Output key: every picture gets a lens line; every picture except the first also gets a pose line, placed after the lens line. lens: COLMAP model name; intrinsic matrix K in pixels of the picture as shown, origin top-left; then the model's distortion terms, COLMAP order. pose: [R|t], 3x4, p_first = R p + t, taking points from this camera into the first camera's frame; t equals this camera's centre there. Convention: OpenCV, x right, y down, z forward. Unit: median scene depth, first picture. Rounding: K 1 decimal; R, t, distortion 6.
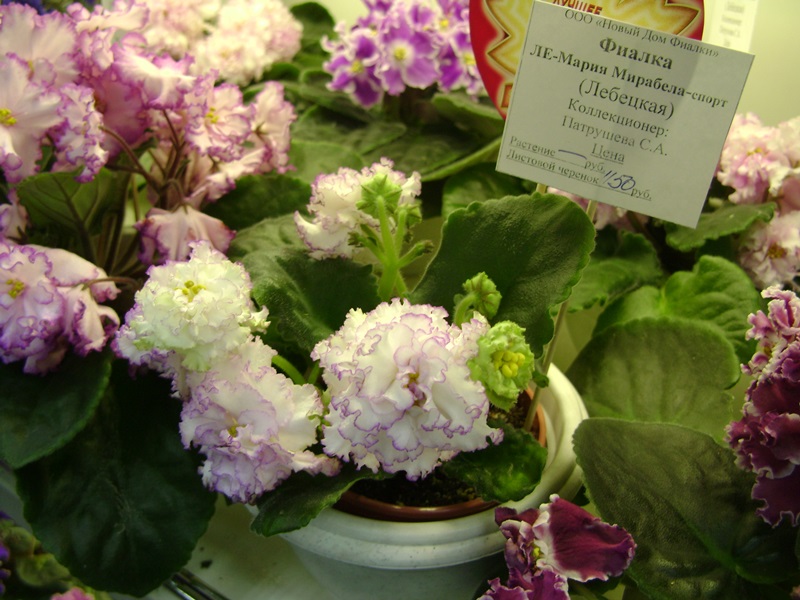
lens RADIAL K [[870.5, 0, 400.0], [0, 870.5, 300.0], [0, 0, 1]] dist [-0.232574, 0.203865]
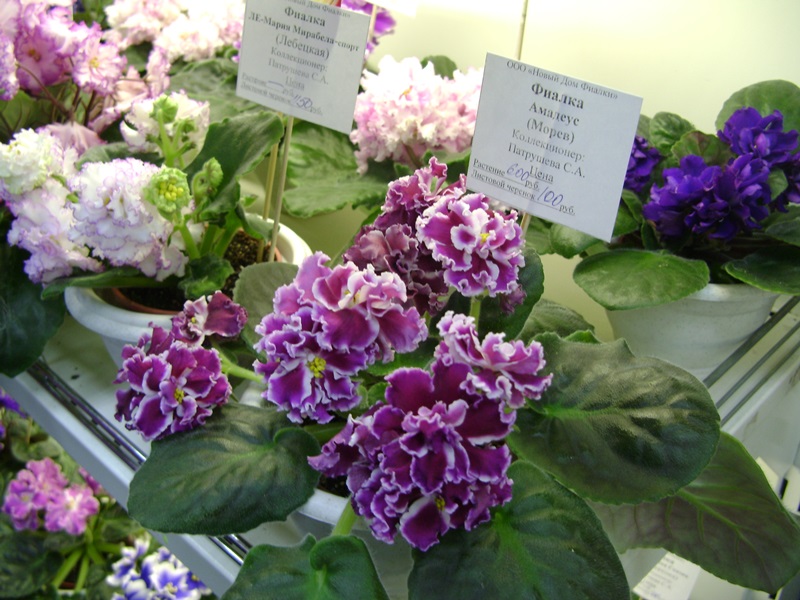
lens RADIAL K [[870.5, 0, 400.0], [0, 870.5, 300.0], [0, 0, 1]] dist [-0.232574, 0.203865]
pose [[0.990859, 0.080995, -0.107879, 0.593462], [-0.083397, 0.996355, -0.017930, 0.213692], [0.106033, 0.026763, 0.994002, -0.460373]]
